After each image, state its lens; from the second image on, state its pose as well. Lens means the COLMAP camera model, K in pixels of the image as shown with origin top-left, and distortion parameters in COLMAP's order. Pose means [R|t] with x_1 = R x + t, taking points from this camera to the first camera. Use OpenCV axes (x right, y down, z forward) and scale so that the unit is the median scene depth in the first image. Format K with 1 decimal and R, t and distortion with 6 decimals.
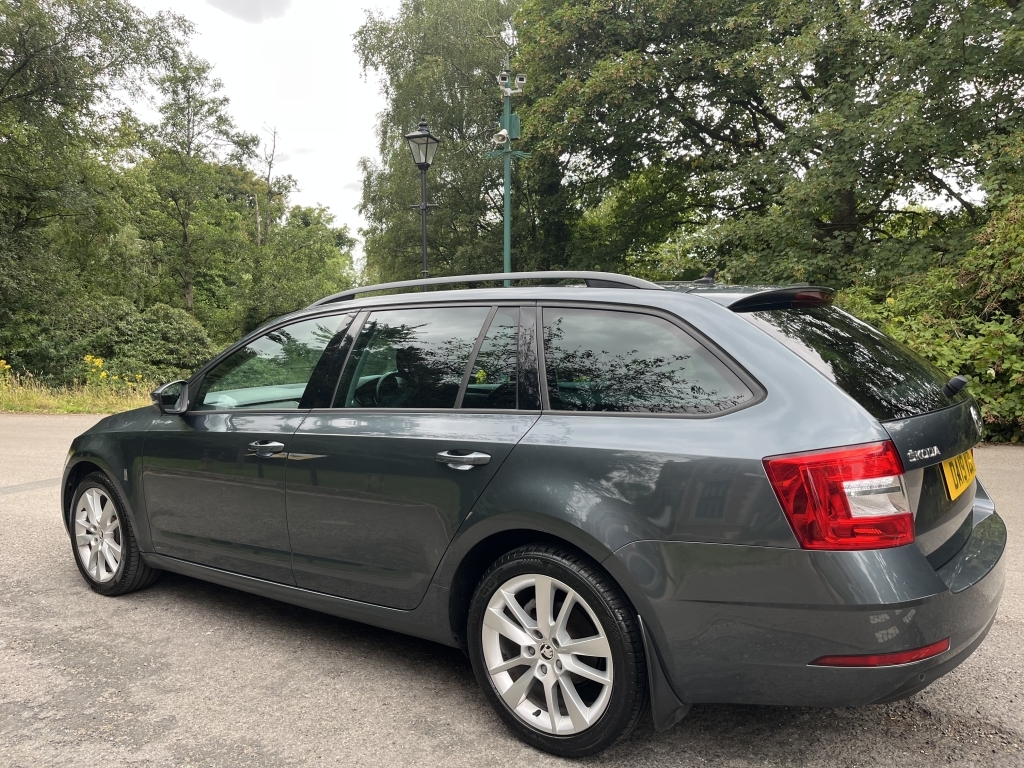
lens RADIAL K [[757.1, 0, 512.0], [0, 757.1, 384.0], [0, 0, 1]] dist [0.048056, -0.094288]
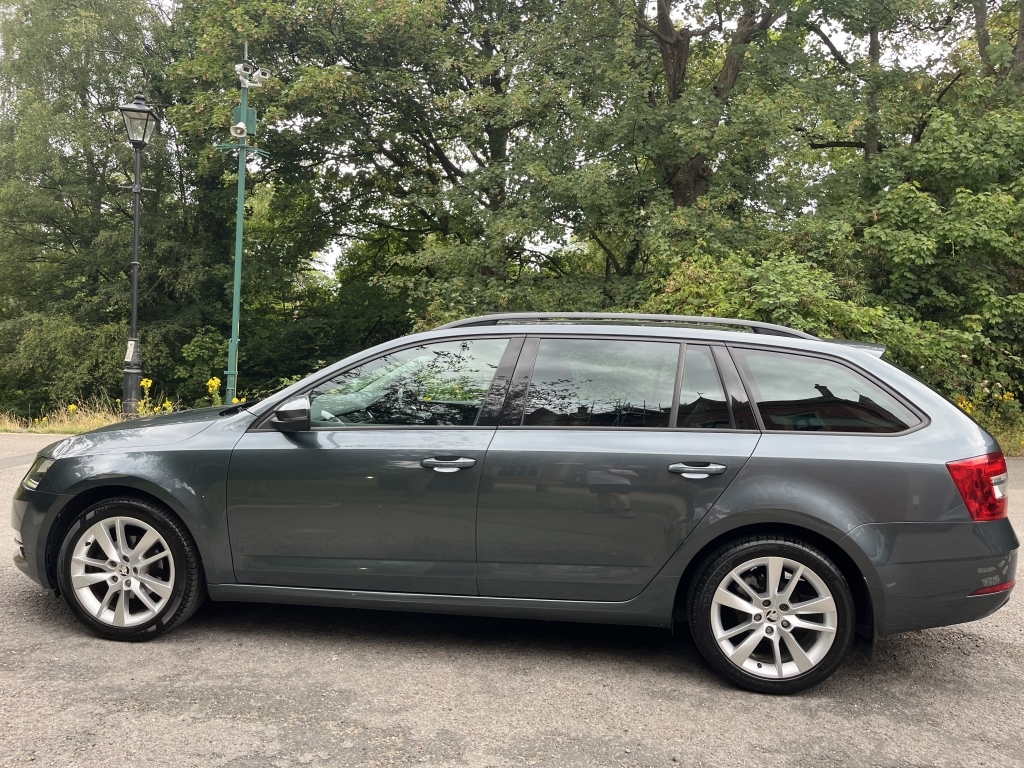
lens RADIAL K [[757.1, 0, 512.0], [0, 757.1, 384.0], [0, 0, 1]] dist [0.048056, -0.094288]
pose [[0.872211, 0.031245, 0.488131, -0.952261], [-0.025538, 0.999505, -0.018346, -0.008048], [-0.488463, 0.003536, 0.872577, 0.079199]]
